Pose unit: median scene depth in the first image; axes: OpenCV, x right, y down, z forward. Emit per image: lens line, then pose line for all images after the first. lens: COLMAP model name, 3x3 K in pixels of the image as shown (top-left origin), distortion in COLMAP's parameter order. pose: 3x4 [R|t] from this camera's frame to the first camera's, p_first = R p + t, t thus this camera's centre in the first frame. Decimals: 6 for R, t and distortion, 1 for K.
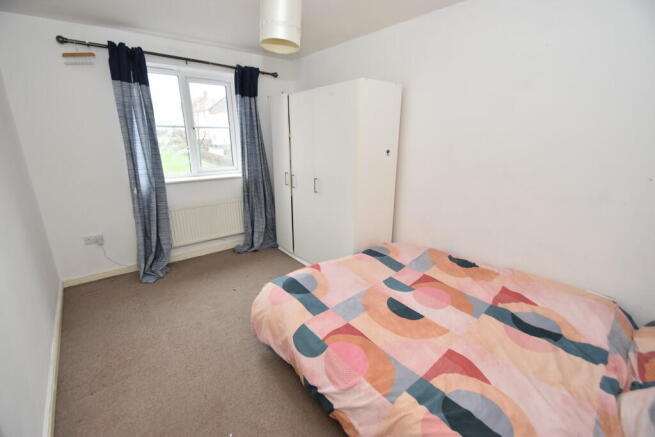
lens RADIAL K [[289.2, 0, 325.4], [0, 289.2, 219.1], [0, 0, 1]] dist [-0.001397, -0.000253]
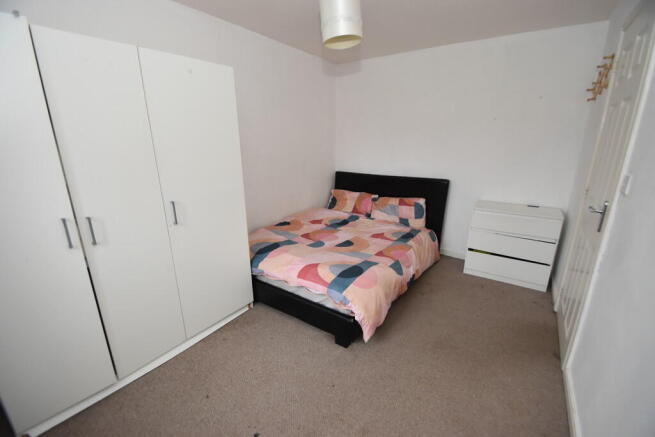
lens RADIAL K [[289.2, 0, 326.5], [0, 289.2, 219.5], [0, 0, 1]] dist [-0.001397, -0.000253]
pose [[-0.276141, -0.259700, 0.925366, -1.115998], [0.269470, 0.903266, 0.333911, -0.357386], [-0.922568, 0.341565, -0.179447, 1.313391]]
